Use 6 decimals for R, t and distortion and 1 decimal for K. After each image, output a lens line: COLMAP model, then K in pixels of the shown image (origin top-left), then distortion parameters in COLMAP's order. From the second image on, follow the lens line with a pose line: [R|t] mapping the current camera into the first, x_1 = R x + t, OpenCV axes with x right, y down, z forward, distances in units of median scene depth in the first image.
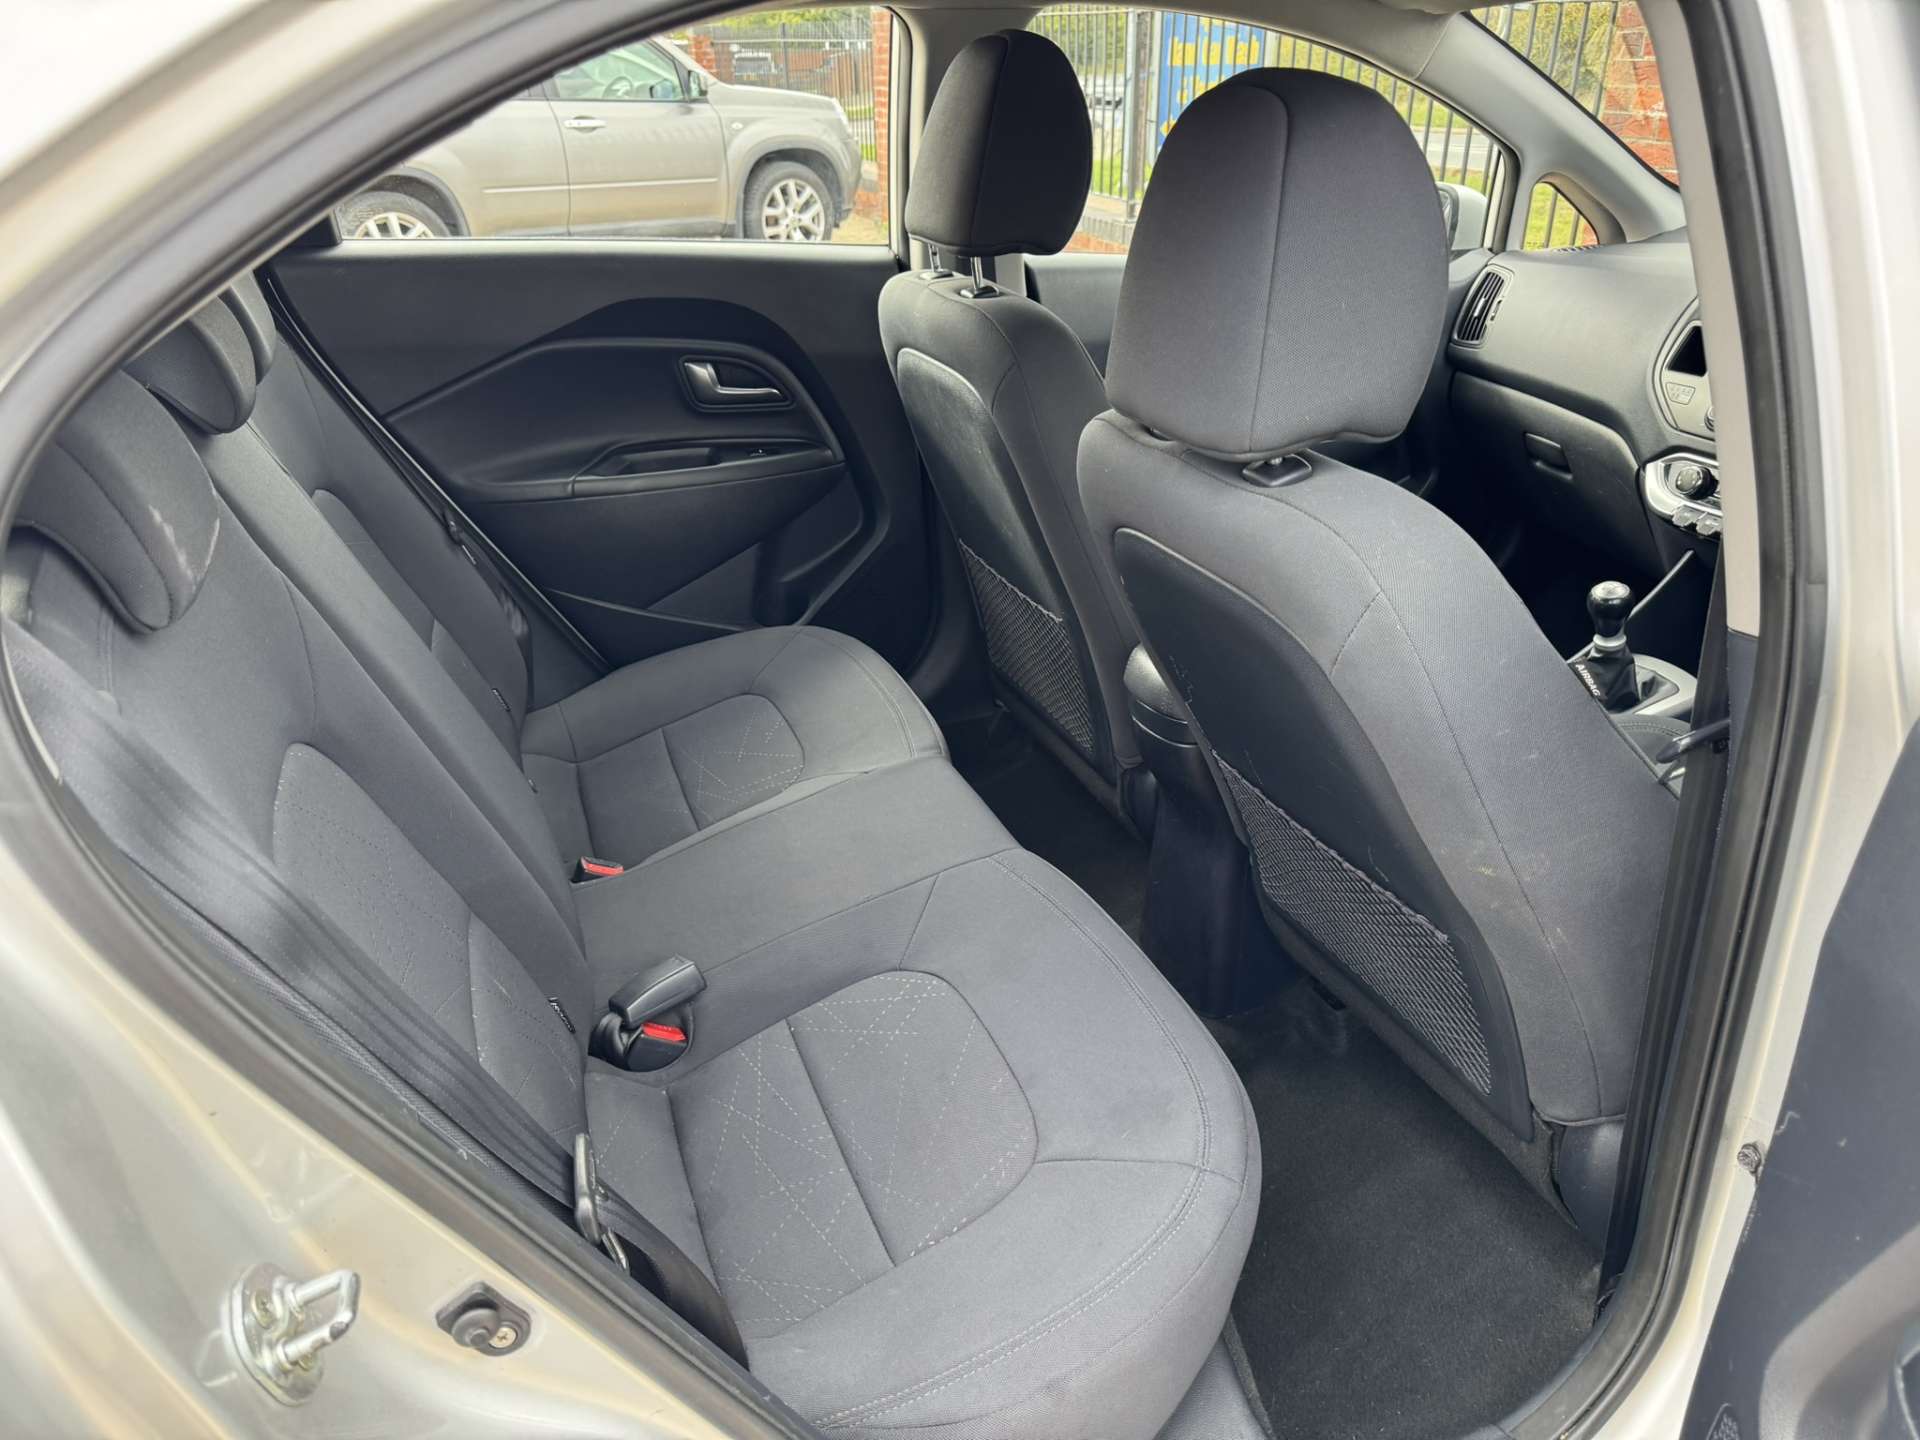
lens RADIAL K [[1344.2, 0, 964.1], [0, 1344.2, 722.8], [0, 0, 1]] dist [0.026056, -0.031628]
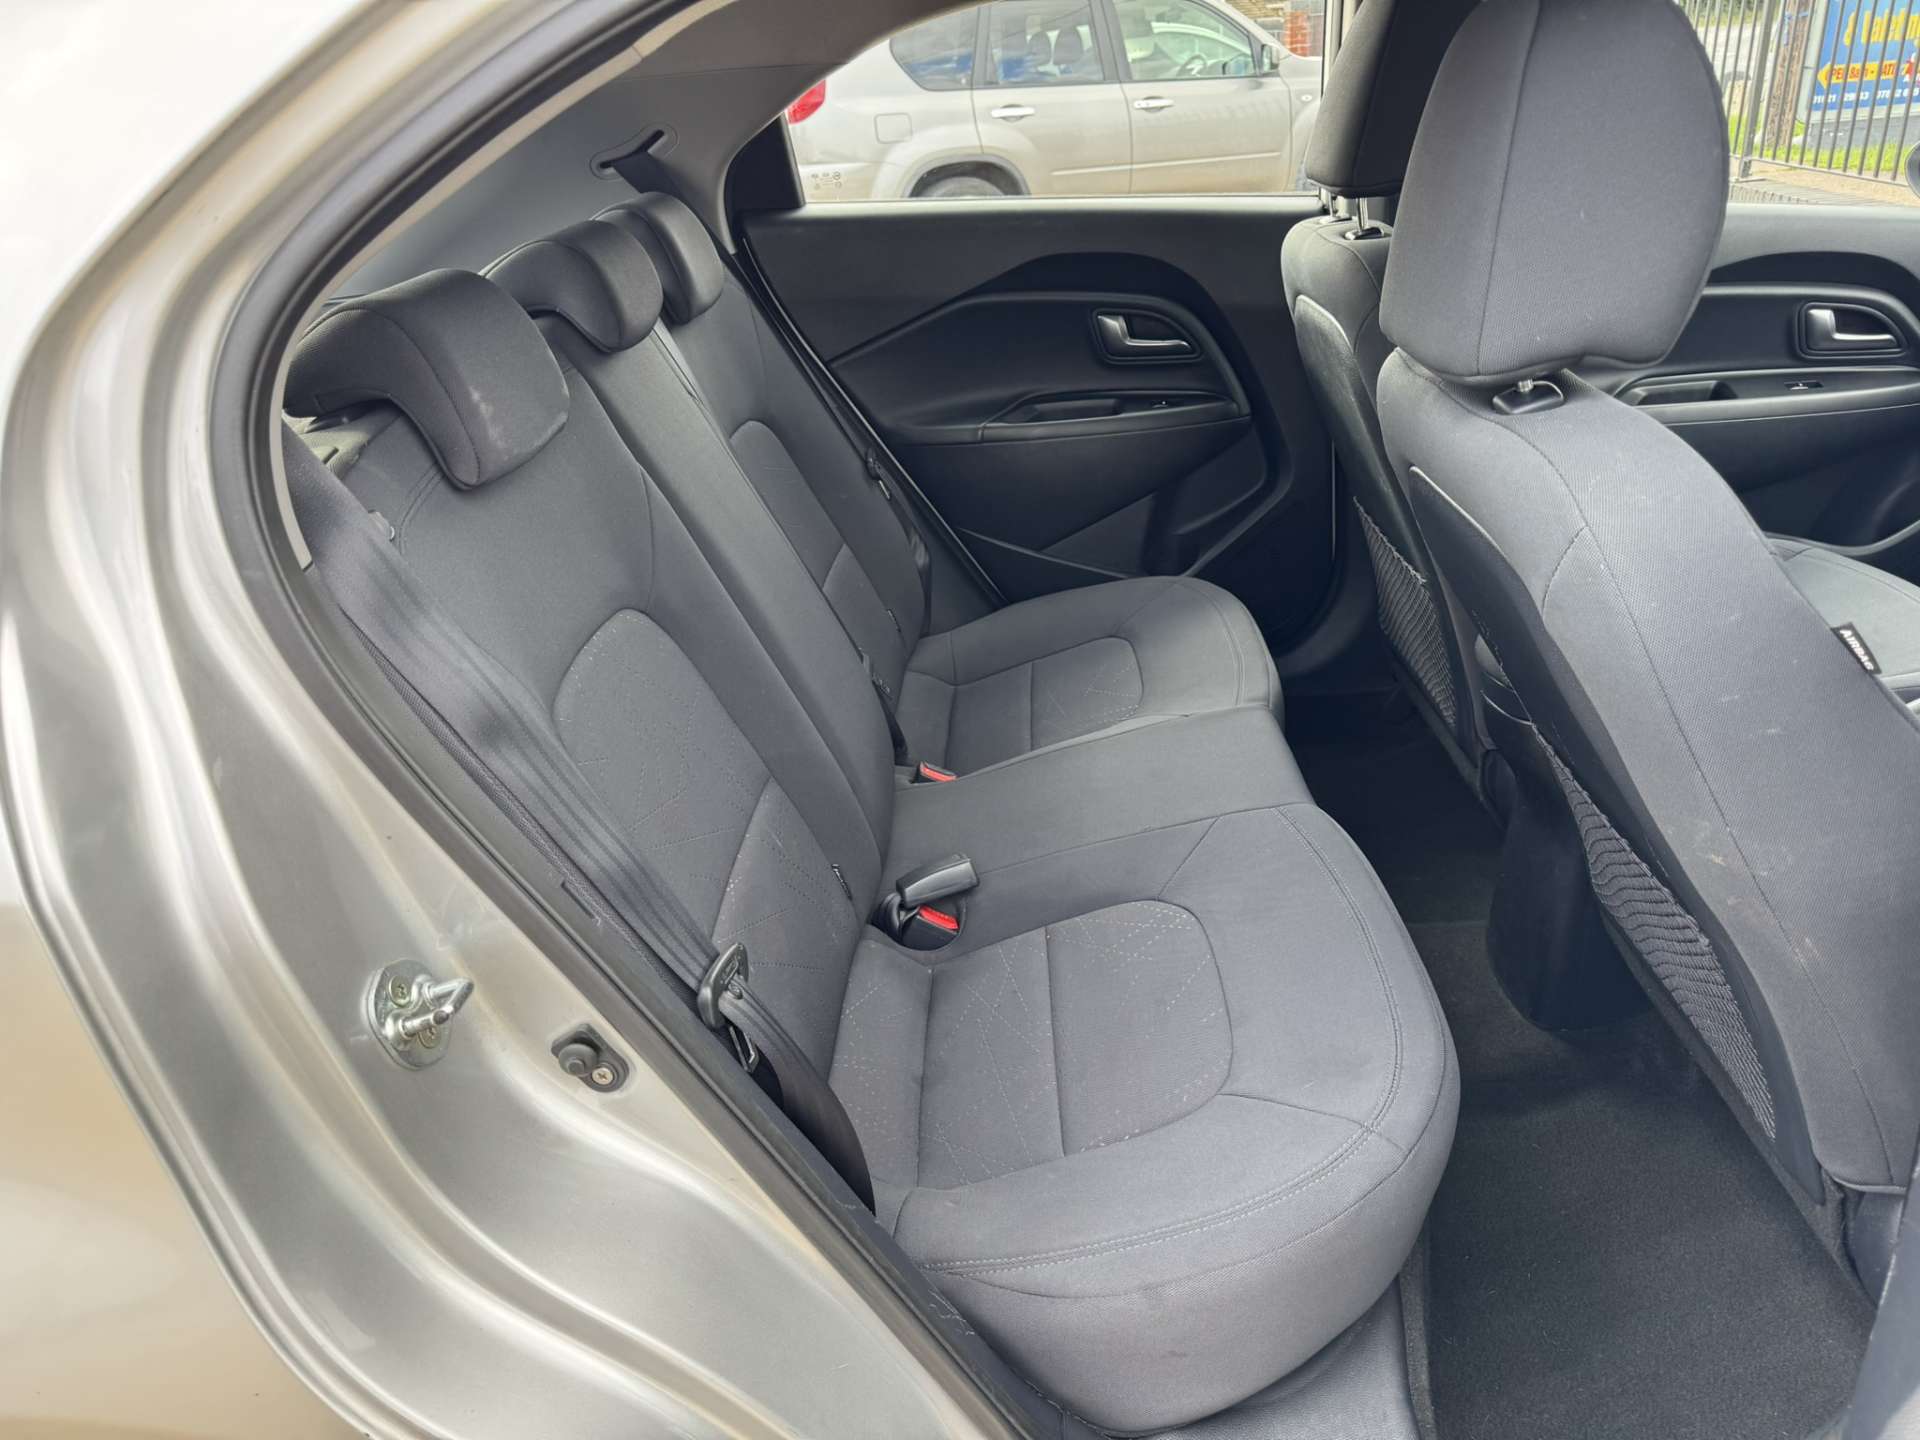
lens RADIAL K [[1344.2, 0, 985.0], [0, 1344.2, 735.0], [0, 0, 1]] dist [0.026056, -0.031628]
pose [[0.923607, 0.115781, -0.365437, 0.191473], [-0.108787, 0.993270, 0.039750, 0.034105], [0.367580, 0.003042, 0.929987, 0.002194]]
